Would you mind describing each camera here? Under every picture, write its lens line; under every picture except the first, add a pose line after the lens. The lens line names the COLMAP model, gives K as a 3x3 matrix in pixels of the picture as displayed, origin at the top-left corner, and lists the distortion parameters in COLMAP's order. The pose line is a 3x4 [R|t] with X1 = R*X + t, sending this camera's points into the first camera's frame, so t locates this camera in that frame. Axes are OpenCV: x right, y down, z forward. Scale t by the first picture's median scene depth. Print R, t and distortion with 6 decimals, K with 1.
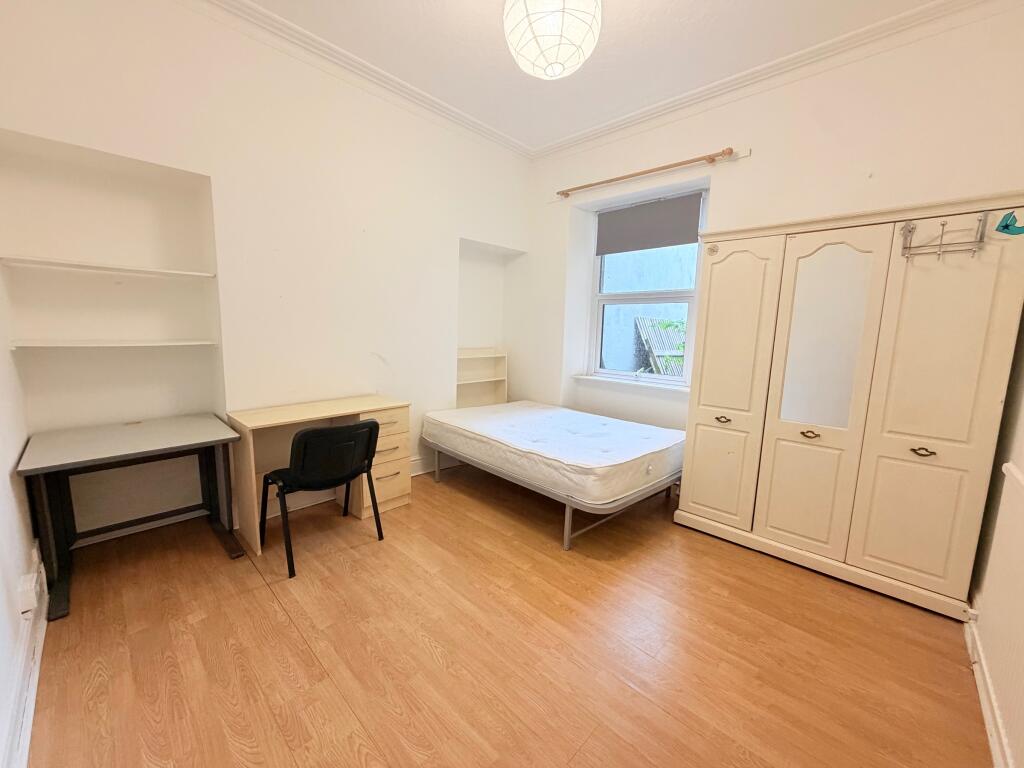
lens RADIAL K [[405.6, 0, 512.0], [0, 405.6, 384.0], [0, 0, 1]] dist [0.001644, 0.000021]
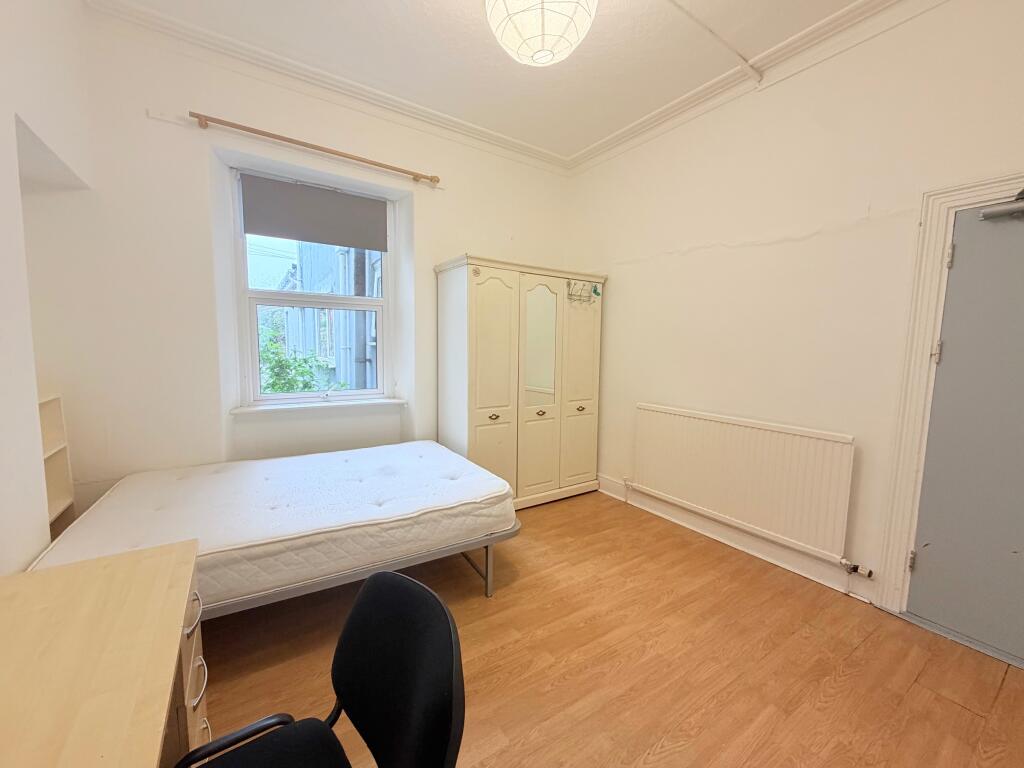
lens RADIAL K [[405.6, 0, 512.0], [0, 405.6, 384.0], [0, 0, 1]] dist [0.001644, 0.000021]
pose [[0.223043, -0.118111, 0.967627, -0.675626], [0.120941, 0.988316, 0.092759, -0.124934], [-0.967277, 0.096337, 0.234721, 0.732462]]
